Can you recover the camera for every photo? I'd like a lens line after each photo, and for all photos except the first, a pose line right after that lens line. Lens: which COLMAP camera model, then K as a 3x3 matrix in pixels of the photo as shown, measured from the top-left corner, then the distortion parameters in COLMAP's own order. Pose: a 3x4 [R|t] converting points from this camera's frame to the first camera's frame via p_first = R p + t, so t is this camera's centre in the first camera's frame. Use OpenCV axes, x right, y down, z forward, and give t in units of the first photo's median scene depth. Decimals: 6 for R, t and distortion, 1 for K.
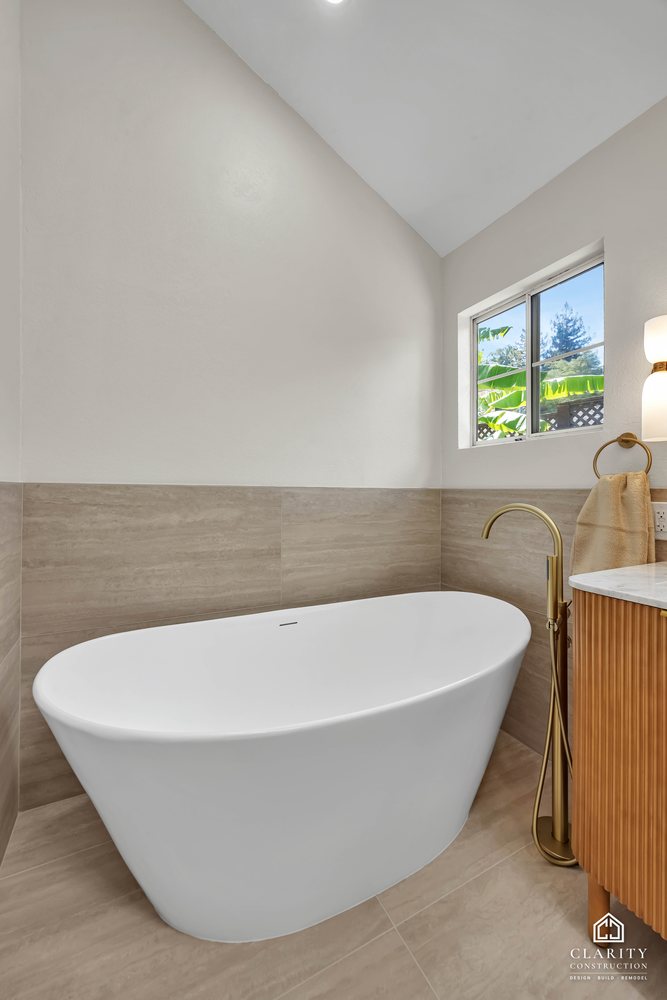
lens RADIAL K [[395.3, 0, 328.9], [0, 395.3, 484.7], [0, 0, 1]] dist [-0.000256, -0.000035]
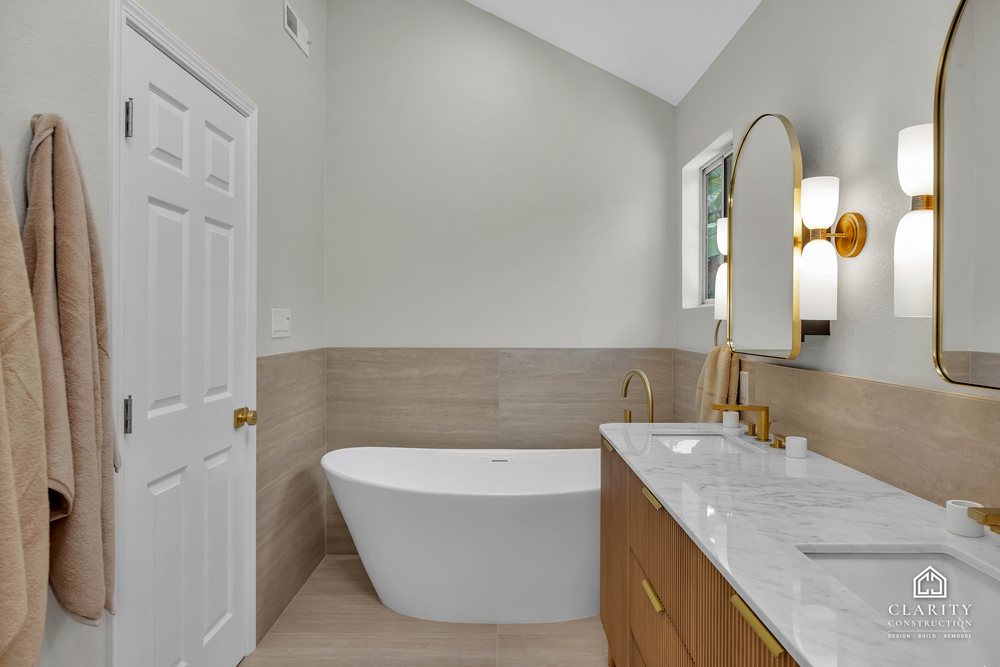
lens RADIAL K [[634.1, 0, 499.7], [0, 634.1, 319.0], [0, 0, 1]] dist [0.001623, -0.000098]
pose [[0.886759, -0.008456, -0.462155, 0.922052], [0.013553, 0.999878, 0.007711, -0.116776], [0.462033, -0.013102, 0.886766, -0.840984]]
